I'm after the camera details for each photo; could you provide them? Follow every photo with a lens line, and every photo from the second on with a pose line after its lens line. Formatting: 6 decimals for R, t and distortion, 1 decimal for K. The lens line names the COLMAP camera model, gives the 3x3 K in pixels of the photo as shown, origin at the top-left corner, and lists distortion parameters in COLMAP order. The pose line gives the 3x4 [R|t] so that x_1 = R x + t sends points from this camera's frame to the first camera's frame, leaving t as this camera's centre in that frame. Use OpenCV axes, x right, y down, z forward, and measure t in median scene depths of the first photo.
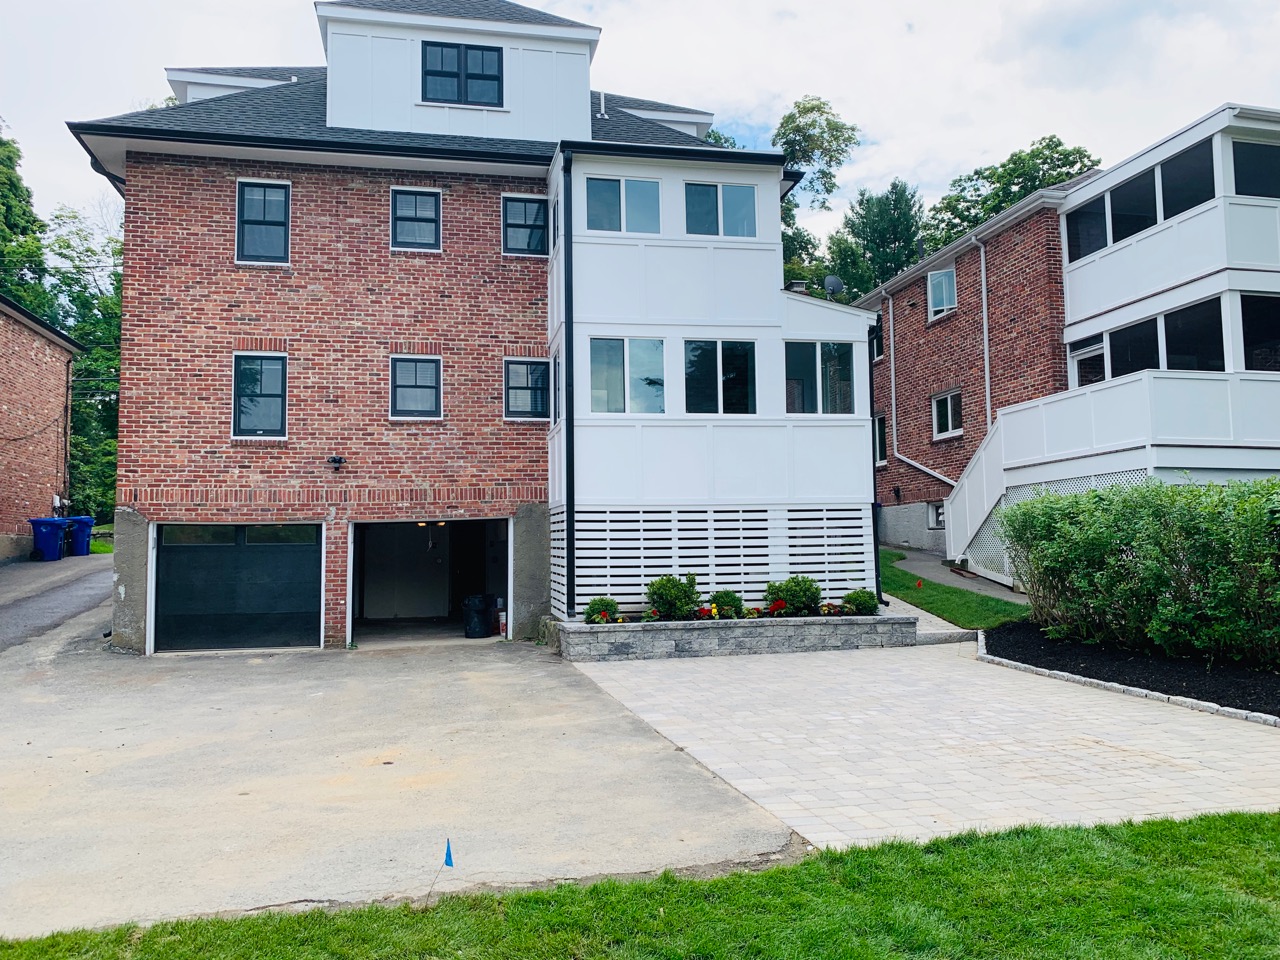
lens RADIAL K [[994.5, 0, 645.5], [0, 994.5, 482.3], [0, 0, 1]] dist [0.080379, -0.174412]
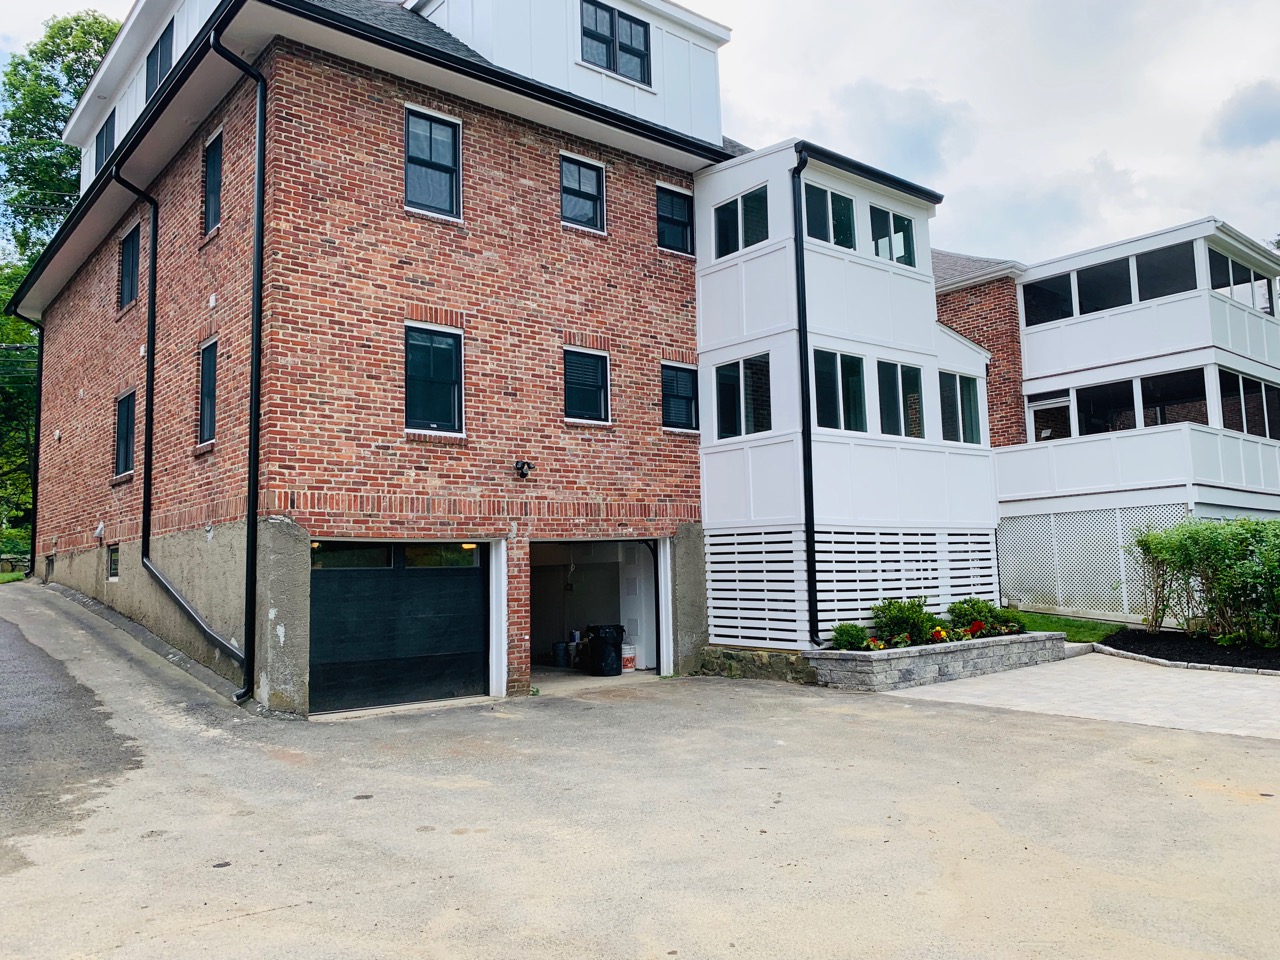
lens RADIAL K [[963.4, 0, 640.0], [0, 963.4, 480.0], [0, 0, 1]] dist [0.152138, -0.411224]
pose [[0.886421, 0.039457, 0.461195, -0.587332], [-0.022530, 0.998857, -0.042154, 0.021427], [-0.462331, 0.026976, 0.886297, 0.243326]]
